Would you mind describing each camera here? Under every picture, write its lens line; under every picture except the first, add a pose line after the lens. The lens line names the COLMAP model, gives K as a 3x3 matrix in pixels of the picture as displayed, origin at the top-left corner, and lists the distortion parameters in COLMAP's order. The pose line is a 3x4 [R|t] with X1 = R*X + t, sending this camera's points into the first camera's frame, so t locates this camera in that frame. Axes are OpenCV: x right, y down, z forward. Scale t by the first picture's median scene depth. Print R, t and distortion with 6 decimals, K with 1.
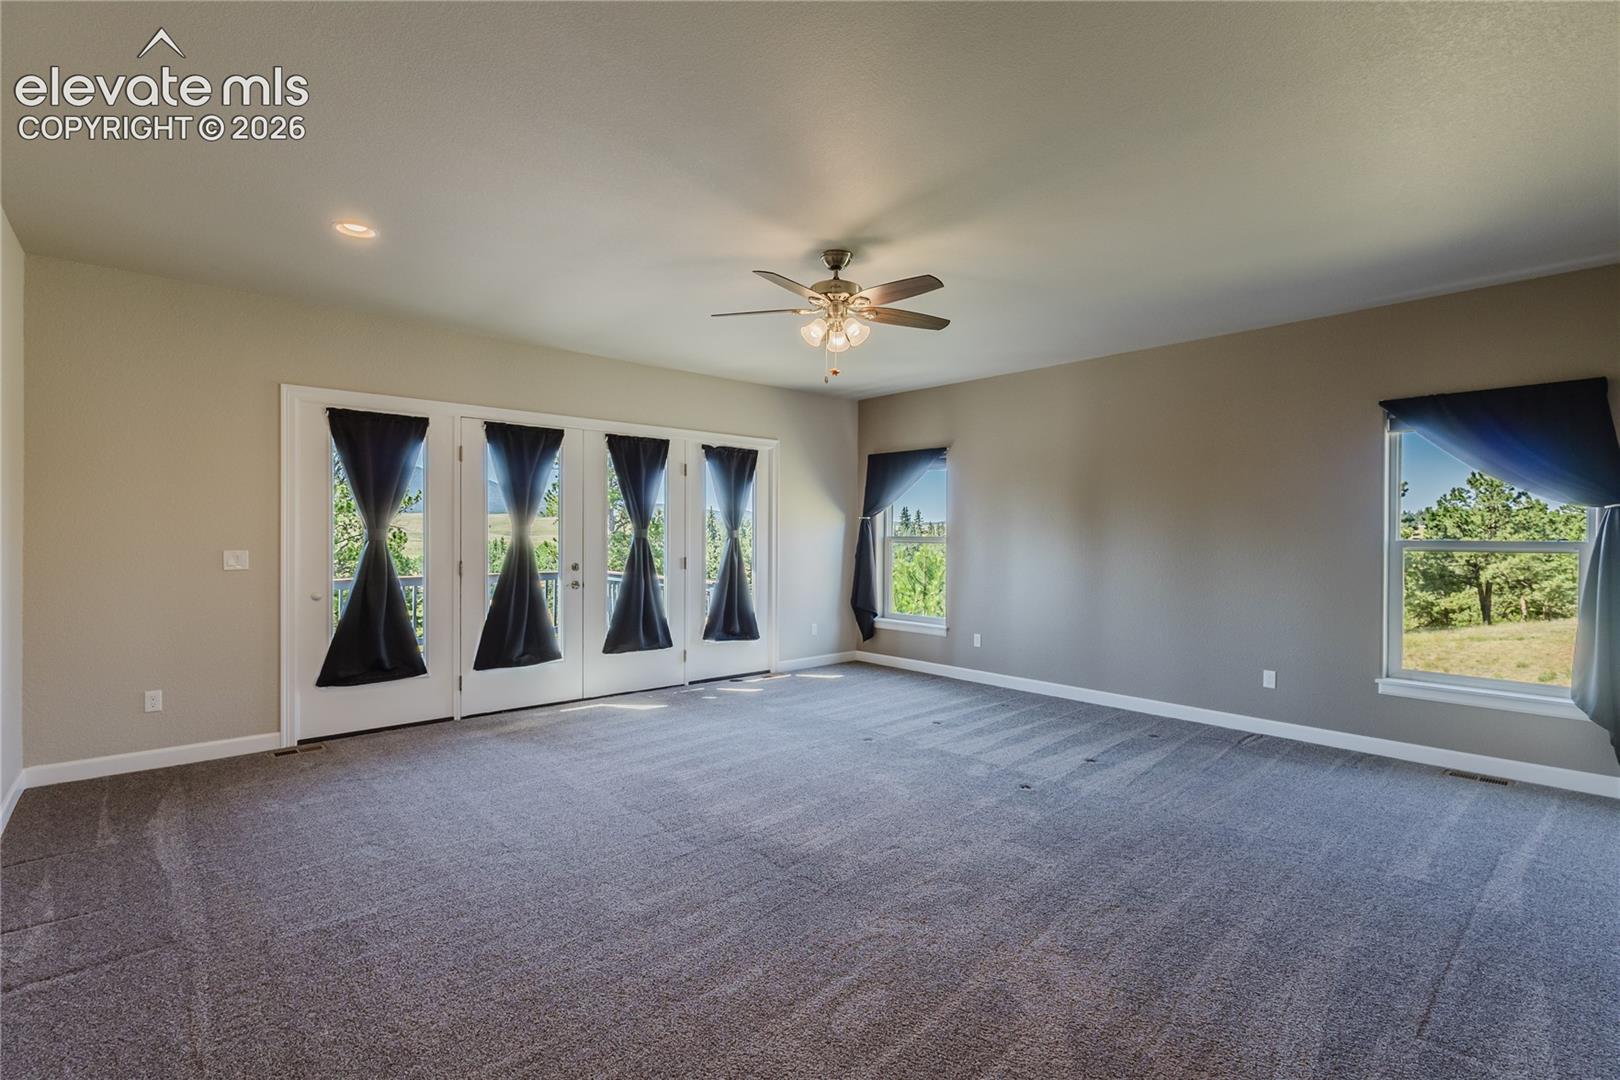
lens RADIAL K [[742.3, 0, 812.0], [0, 742.3, 551.3], [0, 0, 1]] dist [-0.001729, 0.003303]
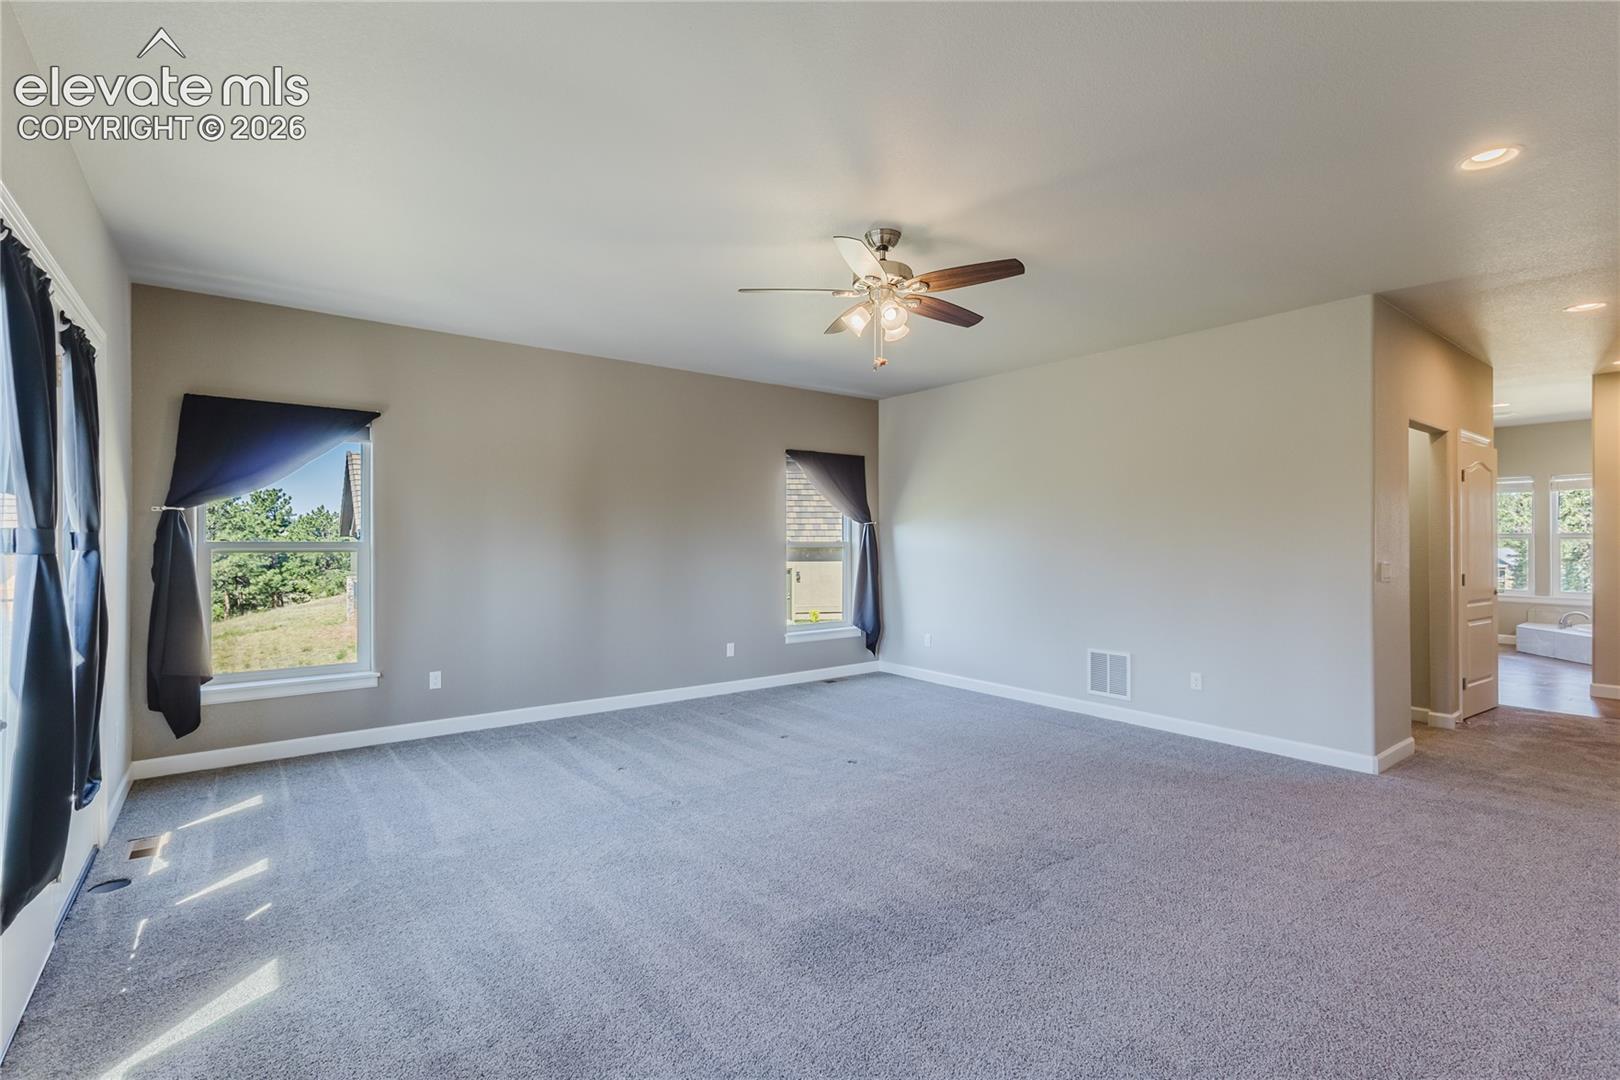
lens RADIAL K [[742.3, 0, 804.7], [0, 742.3, 531.2], [0, 0, 1]] dist [-0.001729, 0.003303]
pose [[0.086437, 0.004400, 0.996248, -0.439199], [0.022917, 0.999717, -0.006404, -0.014973], [-0.995994, 0.023385, 0.086312, 0.500492]]
